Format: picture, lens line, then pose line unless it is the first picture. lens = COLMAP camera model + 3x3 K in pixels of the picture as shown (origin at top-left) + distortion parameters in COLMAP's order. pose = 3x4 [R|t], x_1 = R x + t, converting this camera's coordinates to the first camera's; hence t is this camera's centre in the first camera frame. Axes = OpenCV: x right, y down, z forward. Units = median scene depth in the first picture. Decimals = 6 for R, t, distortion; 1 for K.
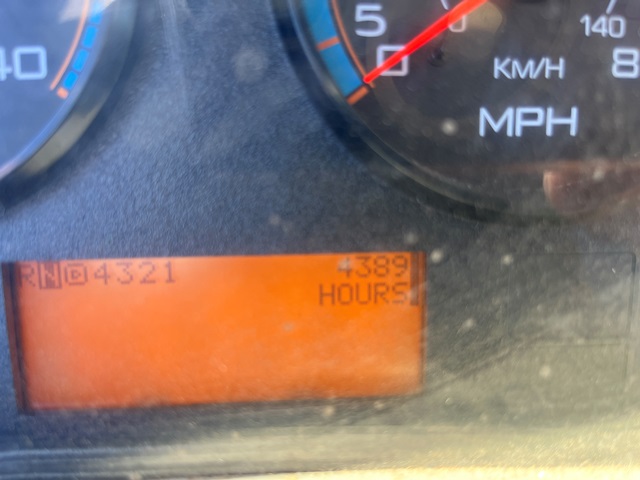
lens RADIAL K [[516.4, 0, 311.1], [0, 516.4, 229.6], [0, 0, 1]] dist [-0.046583, 0.000087]
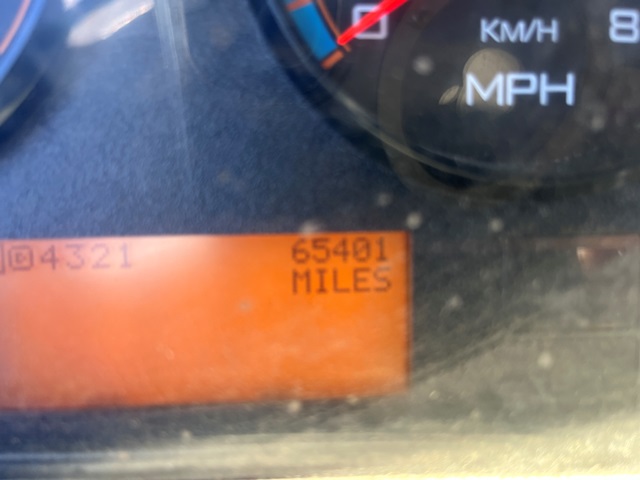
lens RADIAL K [[516.2, 0, 319.9], [0, 516.2, 224.4], [0, 0, 1]] dist [-0.036654, -0.008697]
pose [[0.999986, -0.004689, 0.002547, 0.071134], [0.004817, 0.998584, -0.052972, 0.087219], [-0.002295, 0.052984, 0.998593, 0.112059]]
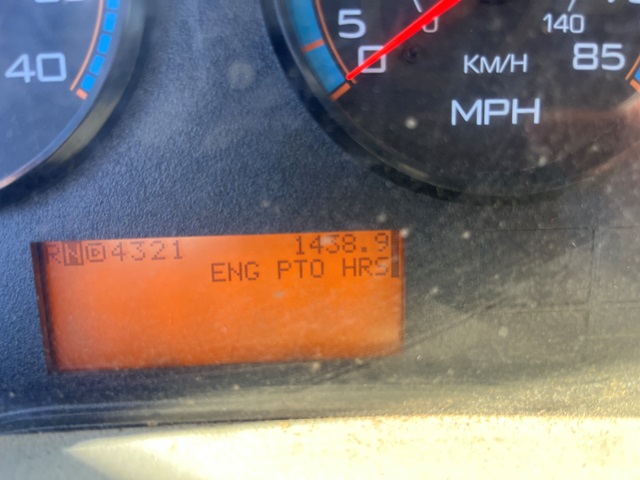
lens RADIAL K [[516.4, 0, 311.1], [0, 516.4, 229.6], [0, 0, 1]] dist [-0.046583, 0.000087]
pose [[0.999859, -0.010757, -0.012860, 0.039172], [0.011236, 0.999223, 0.037767, -0.001461], [0.012444, -0.037906, 0.999204, -0.146335]]
